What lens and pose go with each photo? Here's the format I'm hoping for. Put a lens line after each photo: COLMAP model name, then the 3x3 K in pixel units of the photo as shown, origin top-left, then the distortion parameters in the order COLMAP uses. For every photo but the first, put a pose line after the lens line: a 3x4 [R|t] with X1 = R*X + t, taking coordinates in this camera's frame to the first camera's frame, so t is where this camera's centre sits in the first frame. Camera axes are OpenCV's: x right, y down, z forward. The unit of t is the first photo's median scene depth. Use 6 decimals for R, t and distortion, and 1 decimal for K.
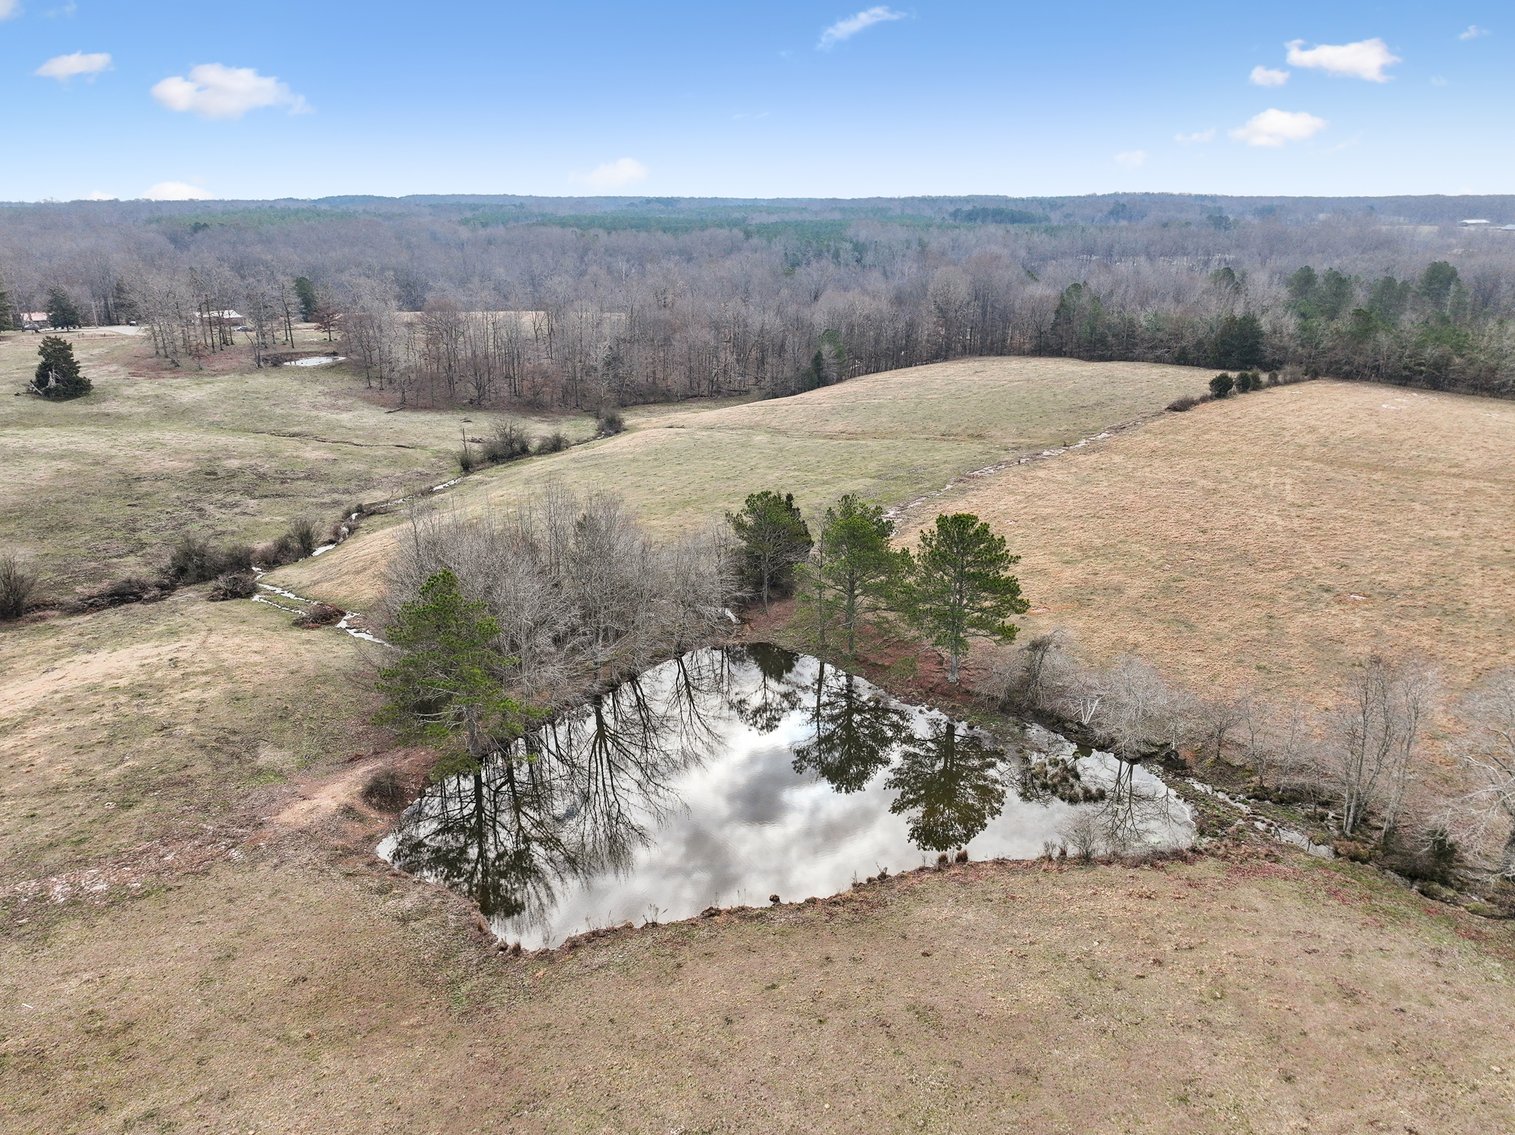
lens RADIAL K [[1083.5, 0, 761.2], [0, 1083.5, 566.6], [0, 0, 1]] dist [0.003071, 0.013216]
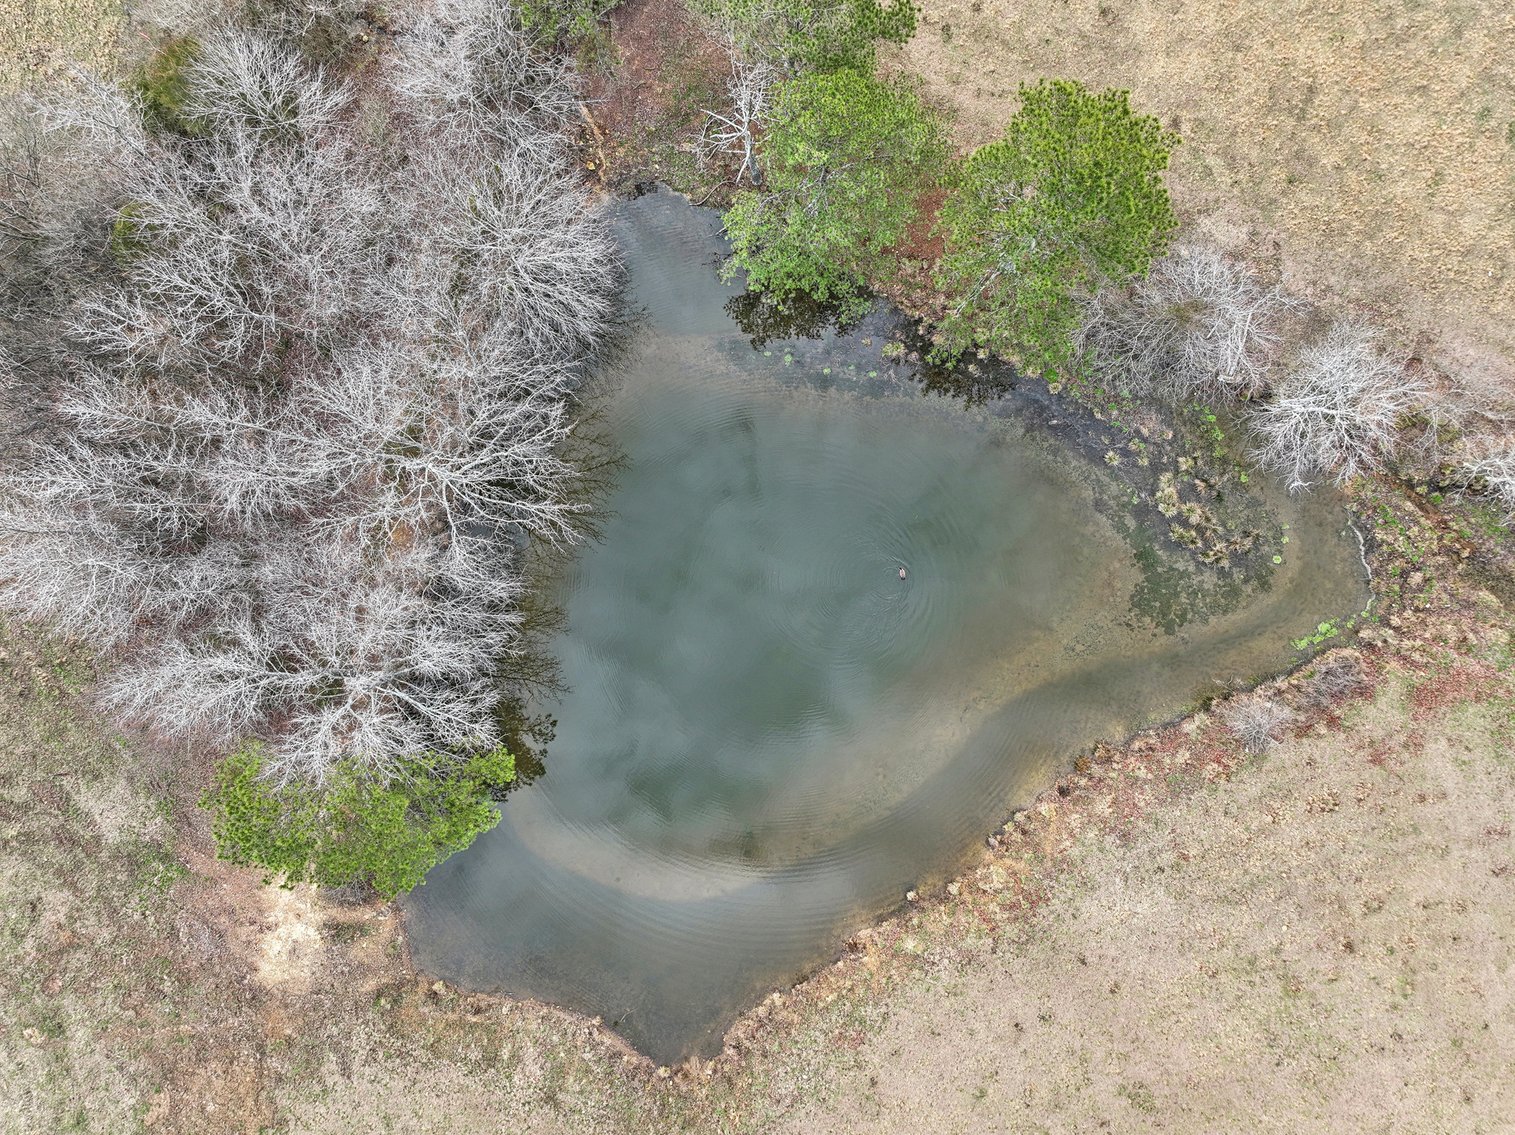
lens RADIAL K [[1083.5, 0, 758.7], [0, 1083.5, 564.2], [0, 0, 1]] dist [0.003071, 0.013216]
pose [[0.940484, -0.339835, 0.001569, -0.009064], [0.103460, 0.290715, 0.951200, -0.370671], [-0.323707, -0.894426, 0.308572, 0.608065]]
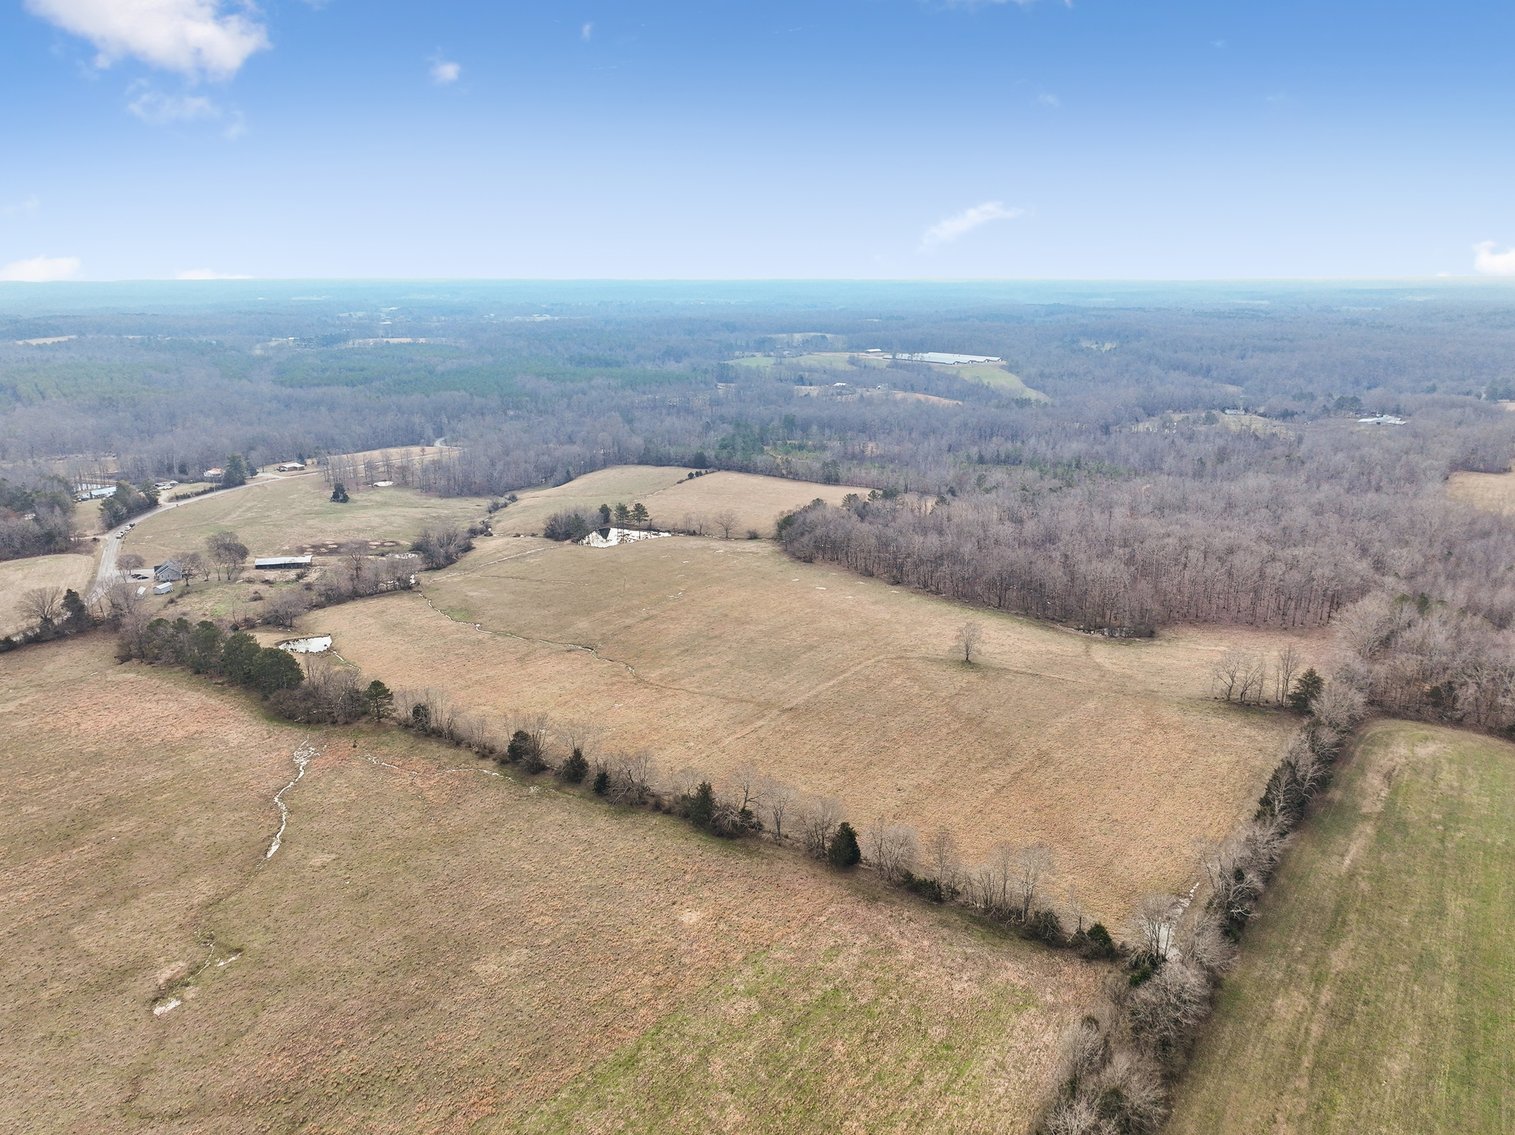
lens RADIAL K [[1083.5, 0, 760.3], [0, 1083.5, 563.0], [0, 0, 1]] dist [0.003071, 0.013216]
pose [[0.930148, -0.094047, 0.354935, -1.329773], [0.115497, 0.992515, -0.039686, 0.580804], [-0.348546, 0.077908, 0.934048, -4.800188]]
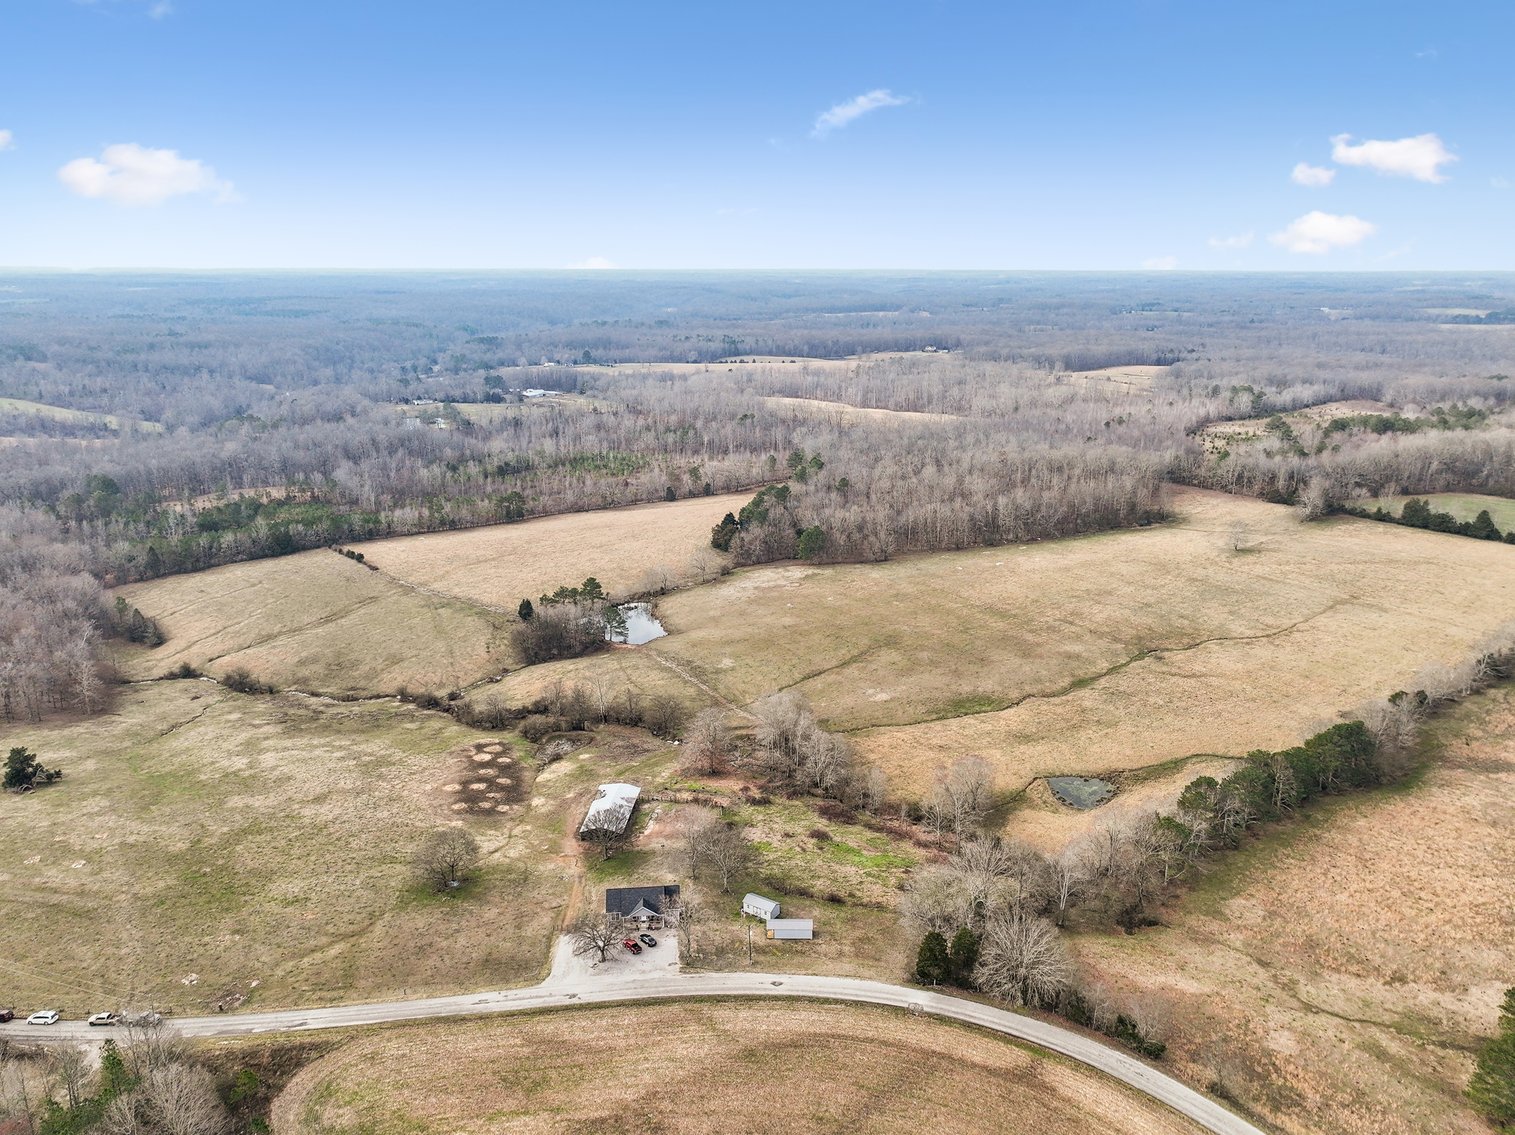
lens RADIAL K [[1083.5, 0, 776.7], [0, 1083.5, 576.3], [0, 0, 1]] dist [0.003071, 0.013216]
pose [[-0.042138, -0.273733, 0.960882, -3.978689], [0.312961, 0.909720, 0.272882, -0.980120], [-0.948831, 0.312217, 0.047334, -0.085443]]
